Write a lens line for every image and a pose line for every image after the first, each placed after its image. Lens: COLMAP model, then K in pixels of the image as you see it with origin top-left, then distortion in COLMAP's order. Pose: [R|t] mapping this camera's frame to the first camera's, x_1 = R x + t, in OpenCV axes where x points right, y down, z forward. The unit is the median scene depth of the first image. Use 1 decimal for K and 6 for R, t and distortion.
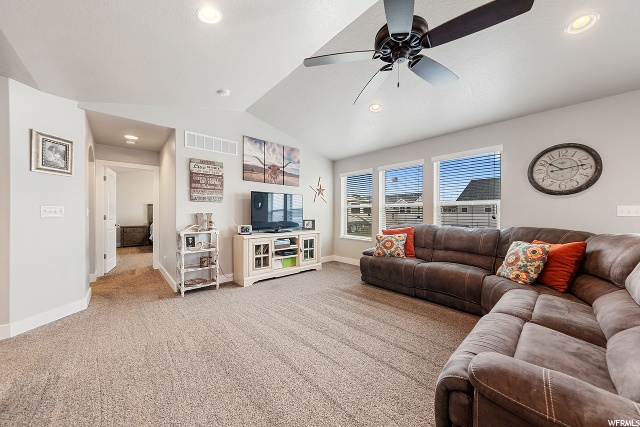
lens RADIAL K [[221.0, 0, 315.6], [0, 221.0, 214.1], [0, 0, 1]] dist [0.001313, 0.000164]
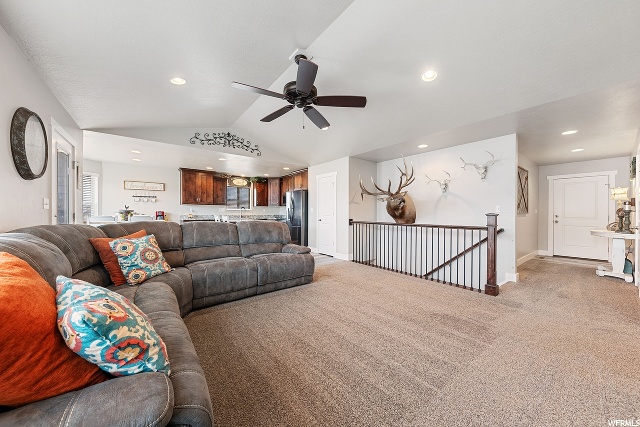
lens RADIAL K [[221.0, 0, 320.8], [0, 221.0, 214.0], [0, 0, 1]] dist [0.001313, 0.000164]
pose [[-0.998250, -0.009436, 0.058369, 0.107400], [-0.008958, 0.999924, 0.008455, 0.013489], [-0.058444, 0.007918, -0.998259, 1.564434]]
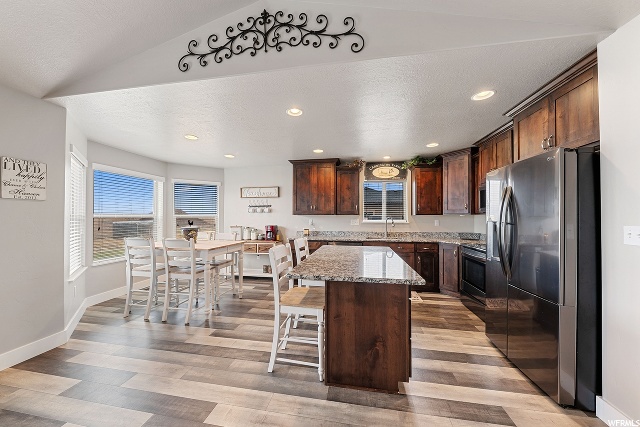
lens RADIAL K [[221.0, 0, 318.9], [0, 221.0, 215.3], [0, 0, 1]] dist [0.001313, 0.000164]
pose [[-0.620069, 0.003093, 0.784541, 0.378709], [-0.000513, 0.999990, -0.004347, -0.048482], [-0.784547, -0.003098, -0.620061, 0.108987]]
